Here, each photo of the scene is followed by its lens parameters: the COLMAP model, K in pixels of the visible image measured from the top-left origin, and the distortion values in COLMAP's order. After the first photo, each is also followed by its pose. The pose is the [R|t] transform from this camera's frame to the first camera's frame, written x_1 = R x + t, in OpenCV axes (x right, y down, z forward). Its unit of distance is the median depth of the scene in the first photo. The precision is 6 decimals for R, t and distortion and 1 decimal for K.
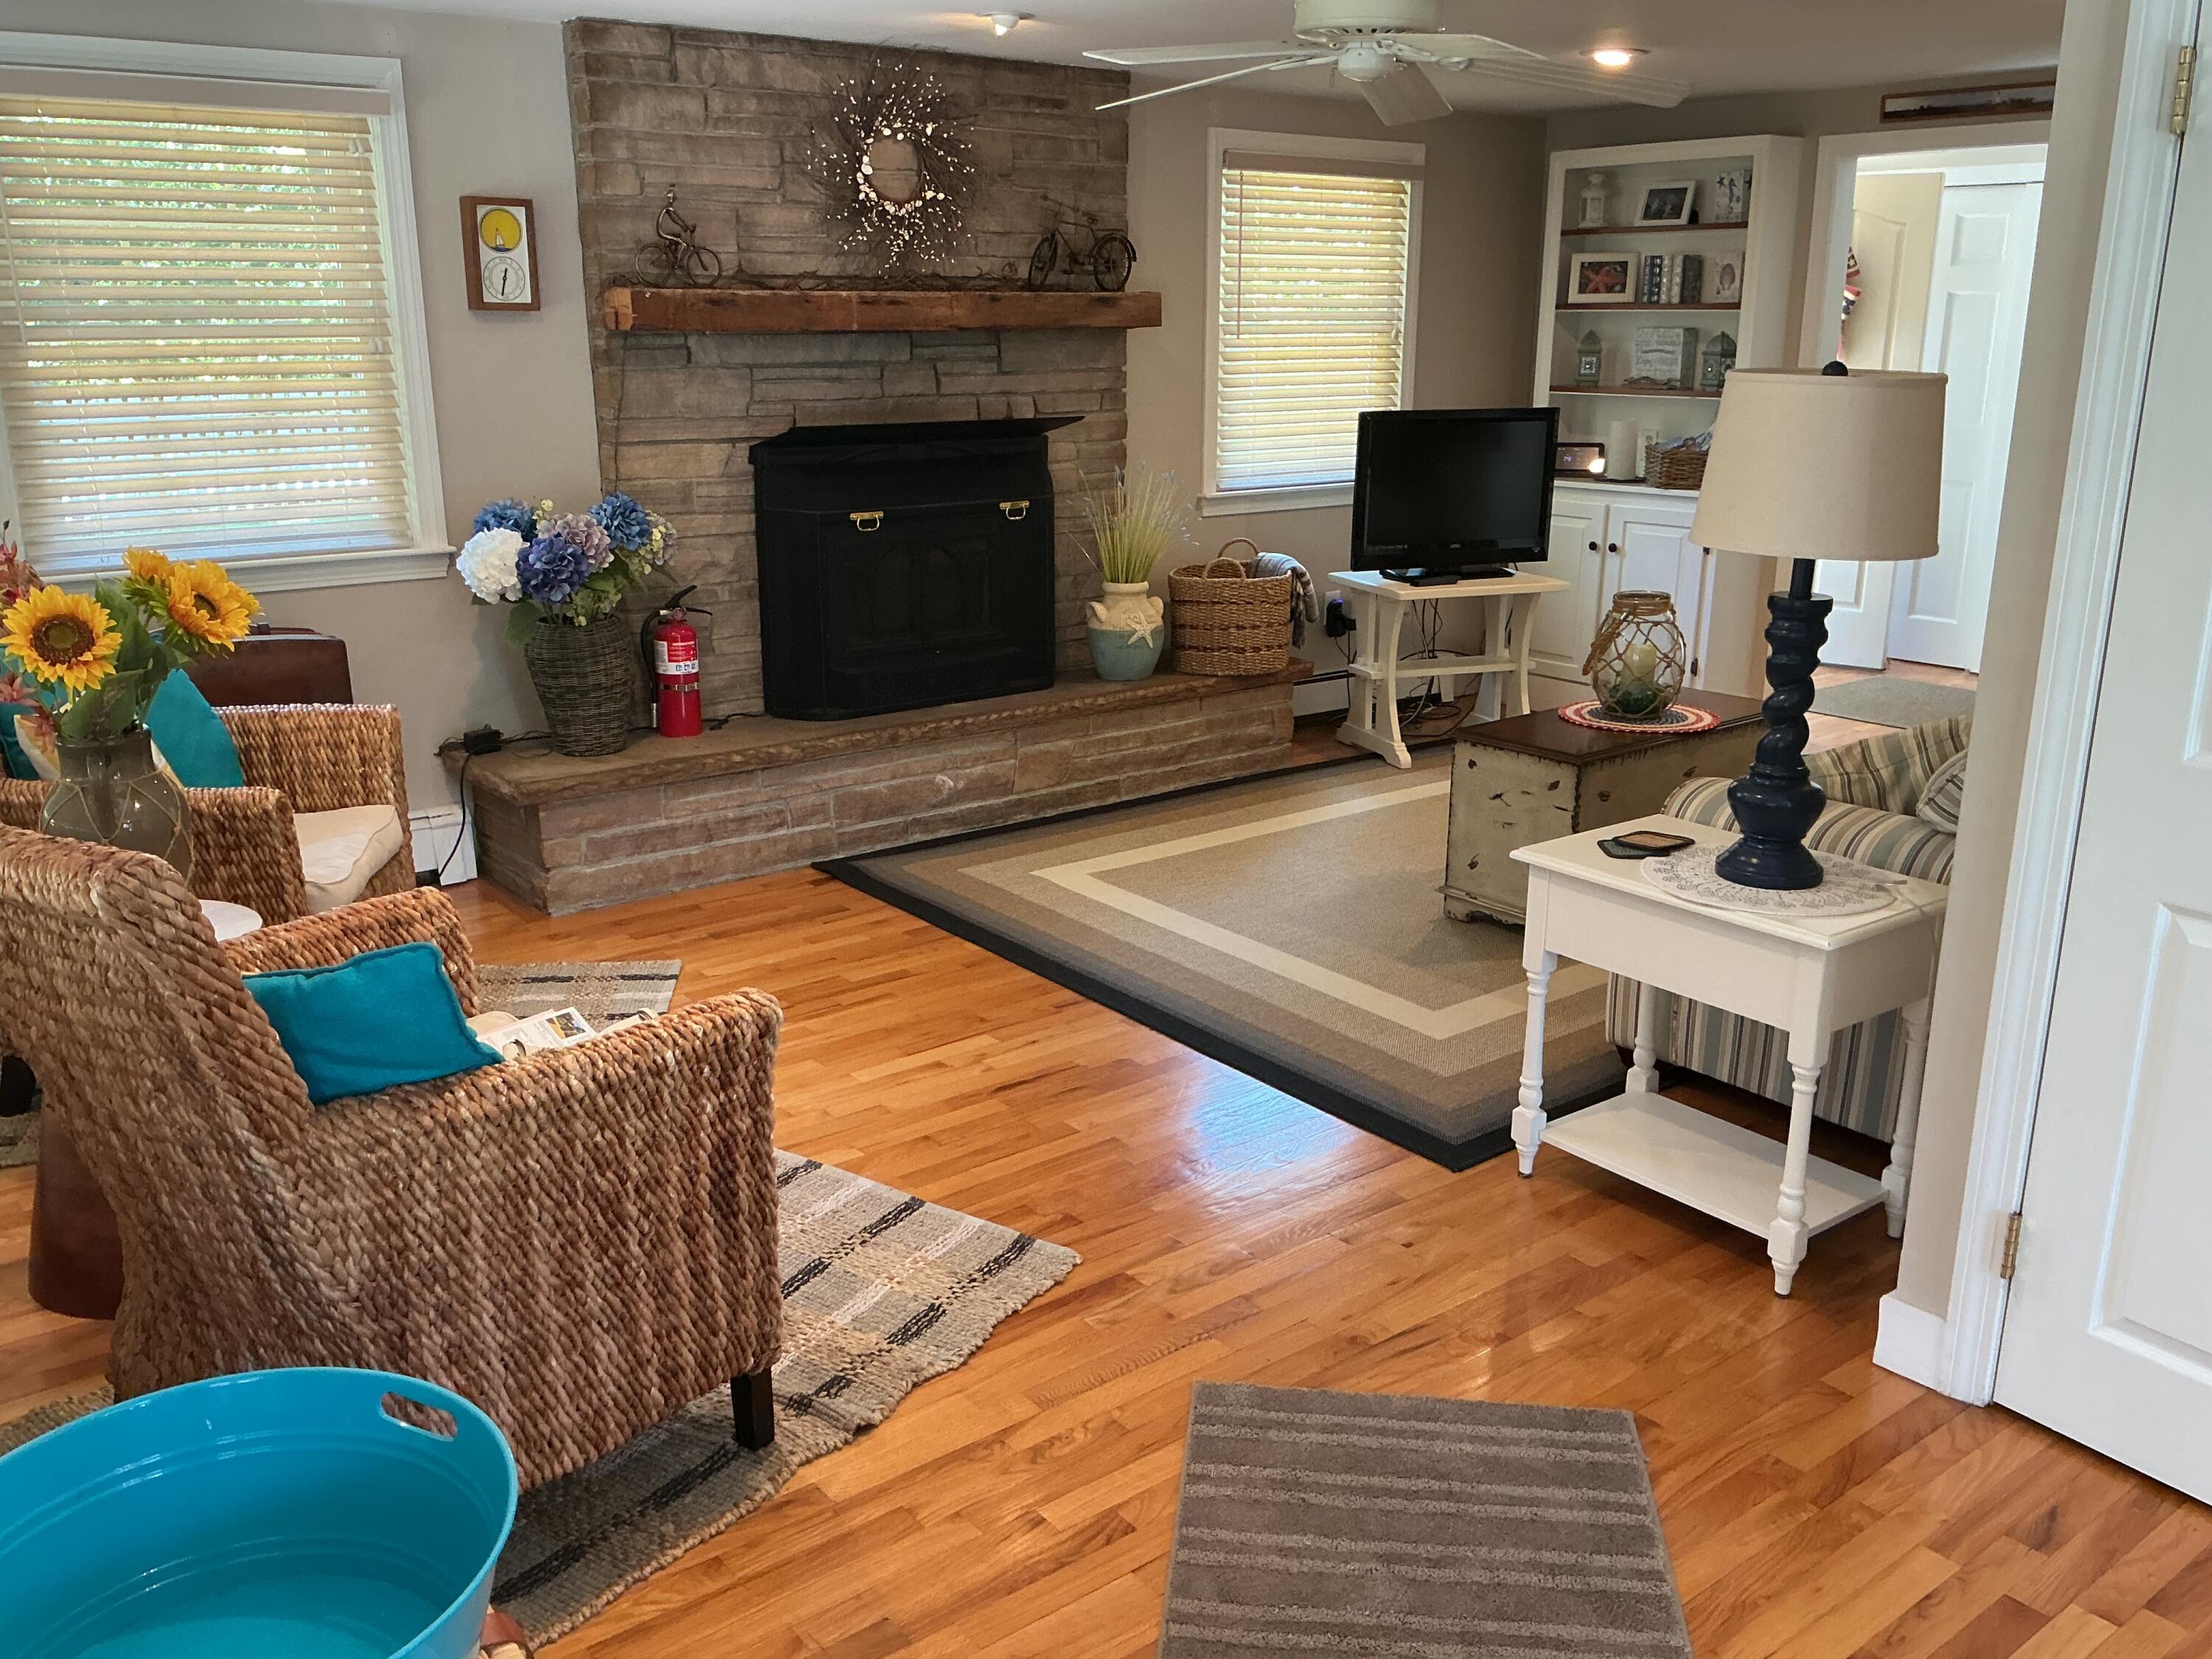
lens RADIAL K [[1819.8, 0, 1106.0], [0, 1819.8, 829.5], [0, 0, 1]] dist [0.126386, -0.238579]
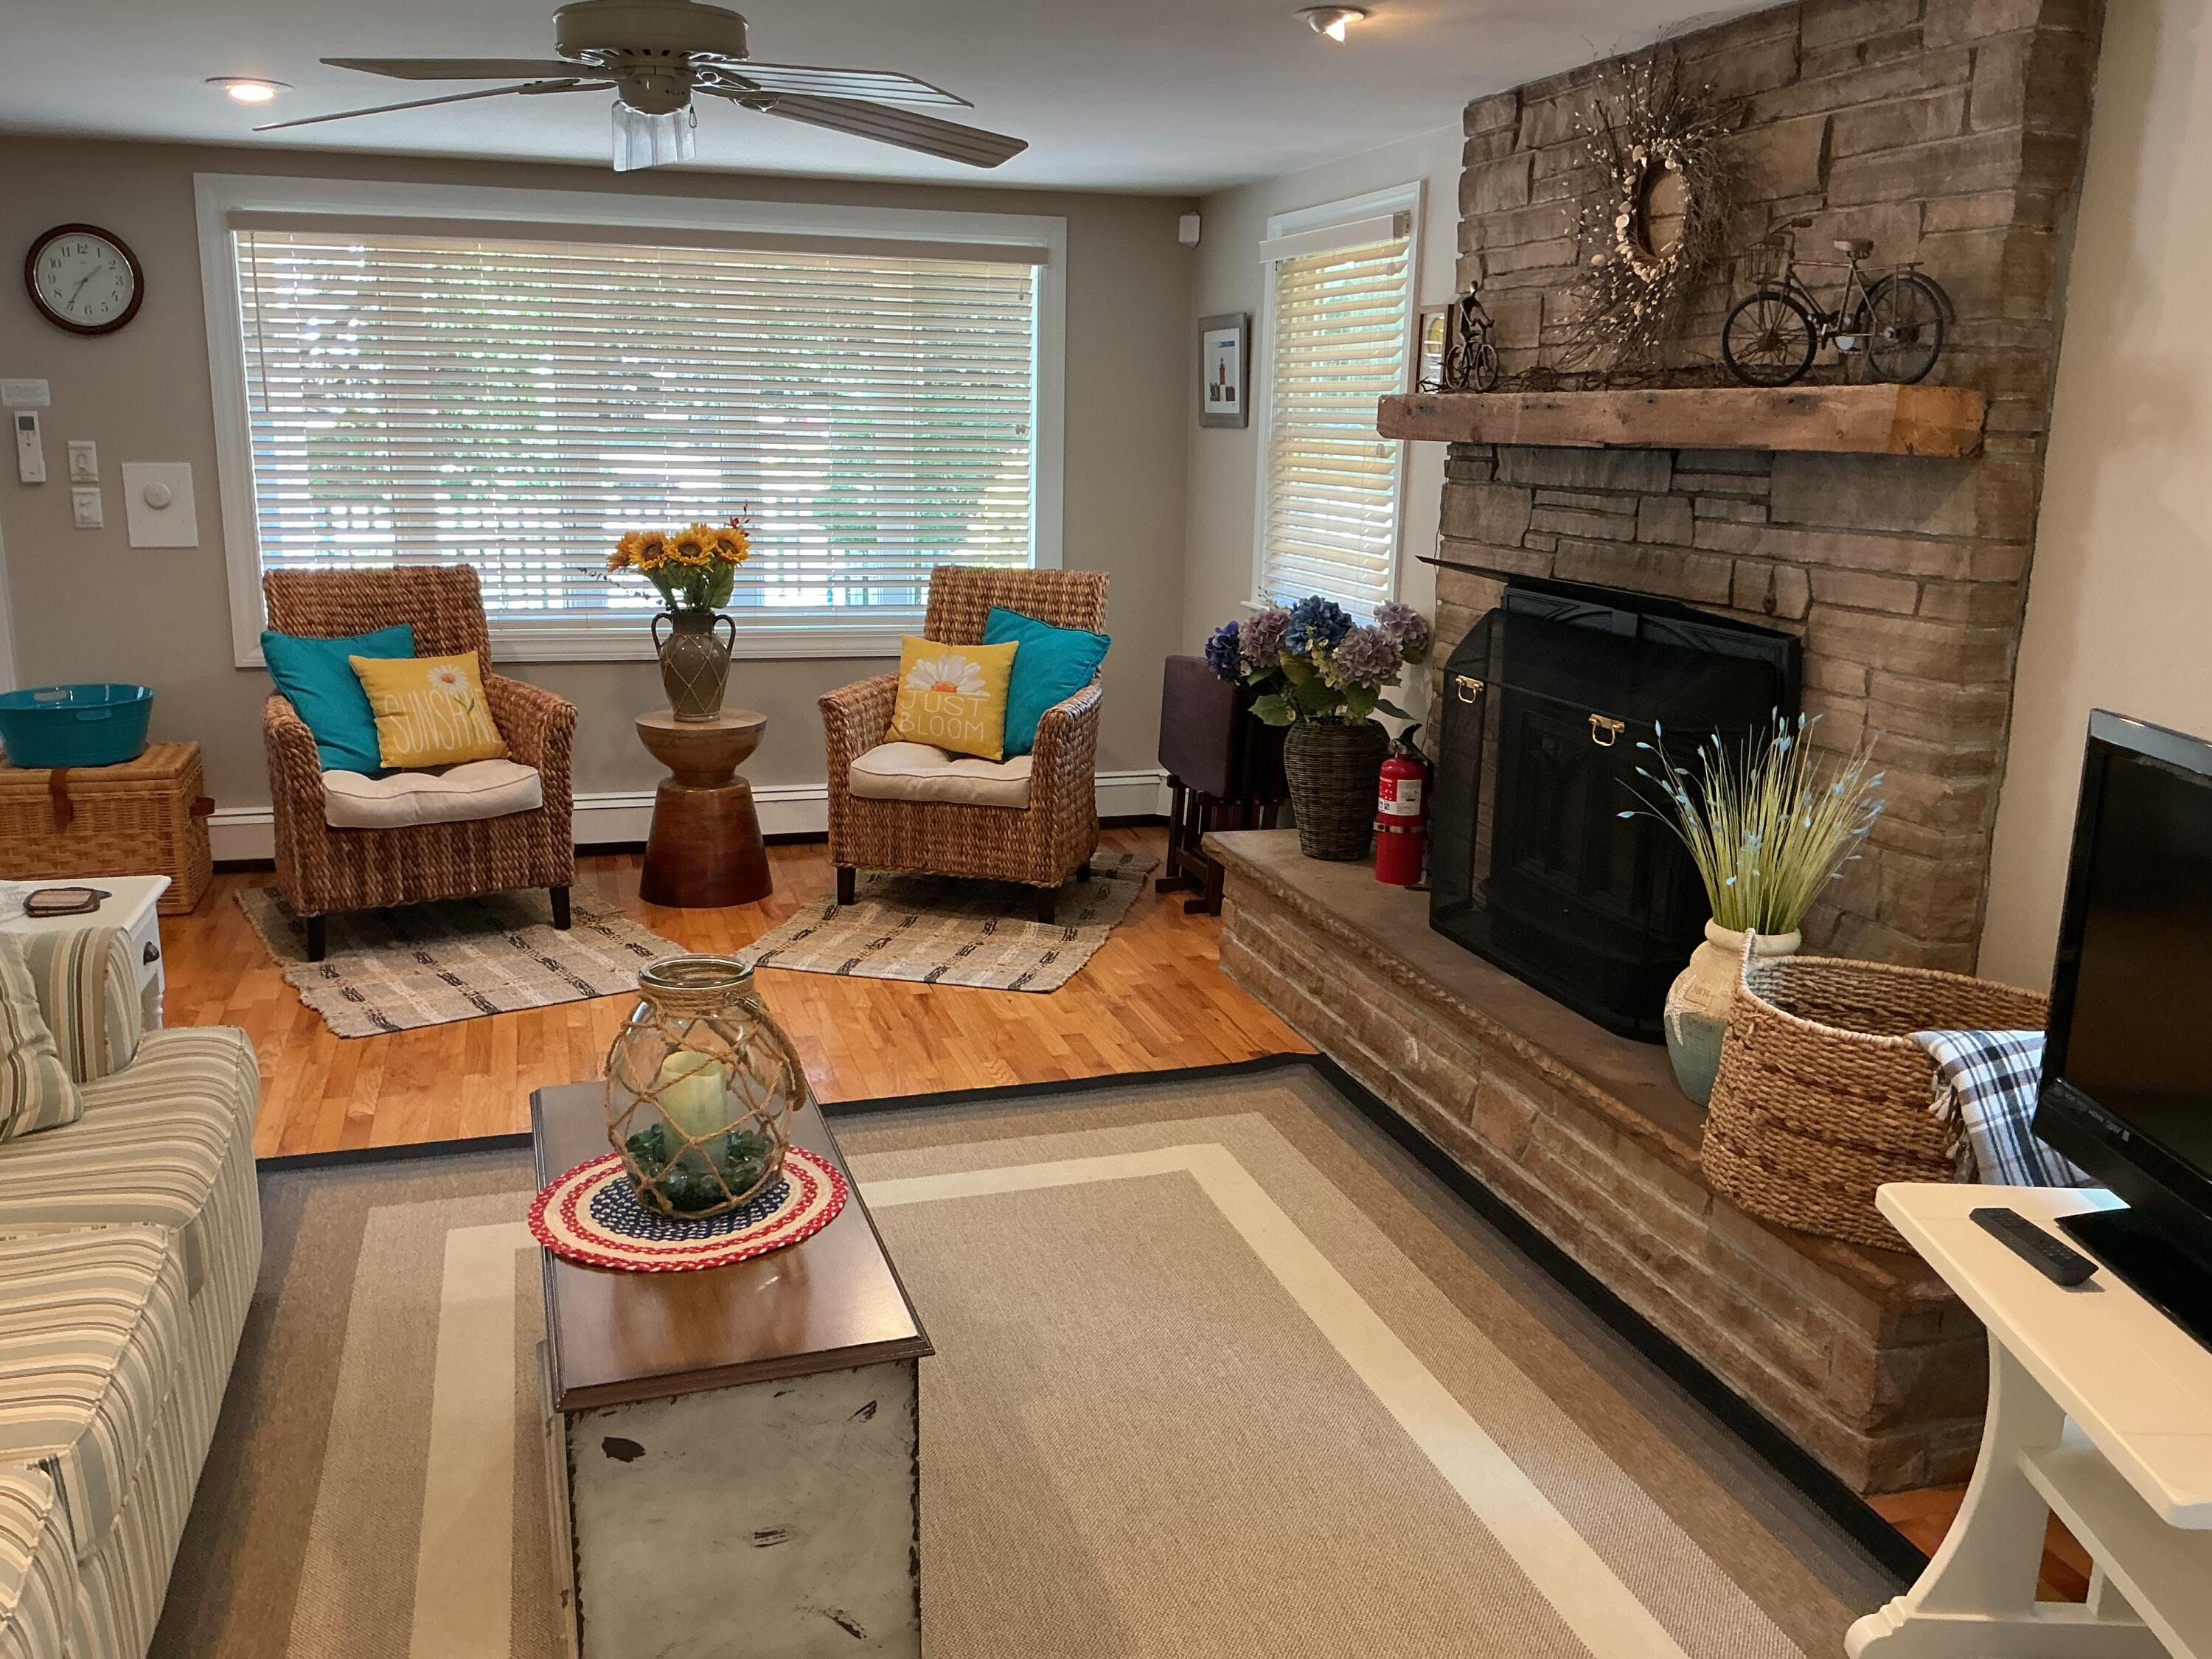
lens RADIAL K [[1819.8, 0, 1106.0], [0, 1819.8, 829.5], [0, 0, 1]] dist [0.126386, -0.238579]
pose [[-0.352891, 0.201988, -0.913602, 0.652267], [-0.274444, 0.911129, 0.307449, -0.321119], [0.894510, 0.359229, -0.266095, 1.136684]]
